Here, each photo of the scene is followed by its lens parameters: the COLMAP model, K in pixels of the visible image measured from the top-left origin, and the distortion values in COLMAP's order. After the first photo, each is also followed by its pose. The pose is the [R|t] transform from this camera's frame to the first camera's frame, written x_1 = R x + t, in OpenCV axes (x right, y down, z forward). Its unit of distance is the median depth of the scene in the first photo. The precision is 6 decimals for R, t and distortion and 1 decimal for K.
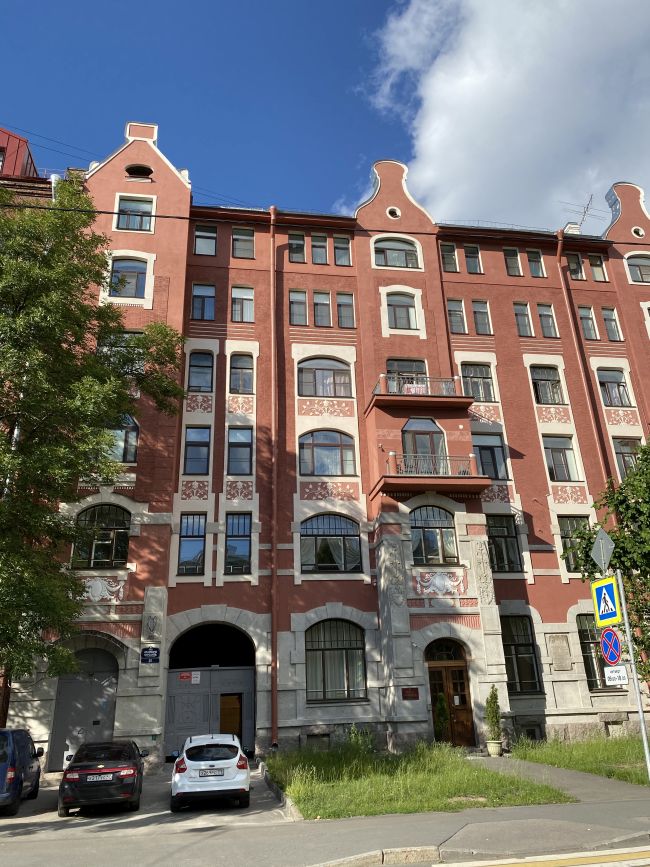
lens RADIAL K [[649.9, 0, 324.3], [0, 649.9, 408.7], [0, 0, 1]] dist [0.077880, -0.100470]
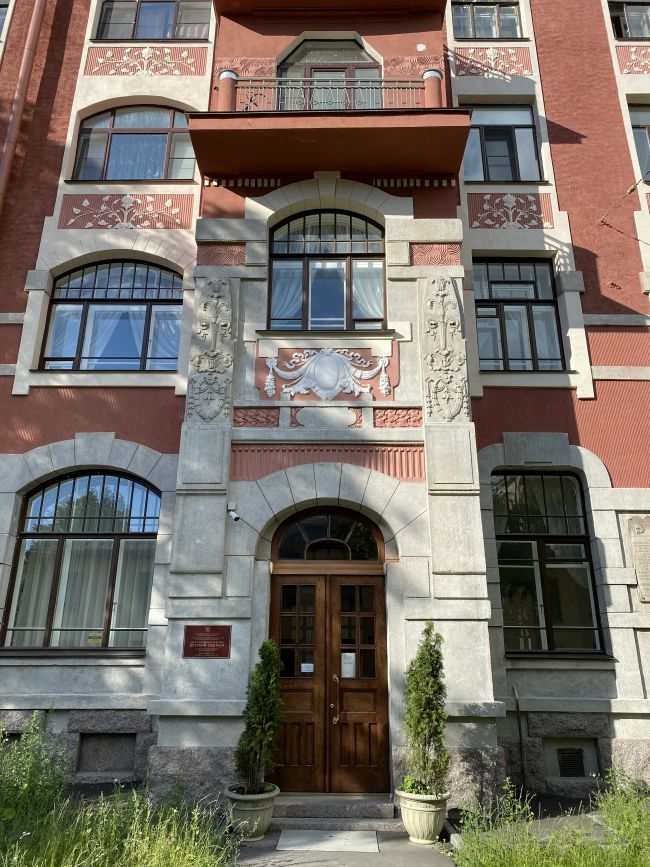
lens RADIAL K [[649.9, 0, 324.3], [0, 649.9, 408.7], [0, 0, 1]] dist [0.077880, -0.100470]
pose [[0.985825, -0.017827, -0.166830, 0.231798], [0.026309, 0.998463, 0.048772, 0.259886], [0.165704, -0.052470, 0.984779, 0.593468]]
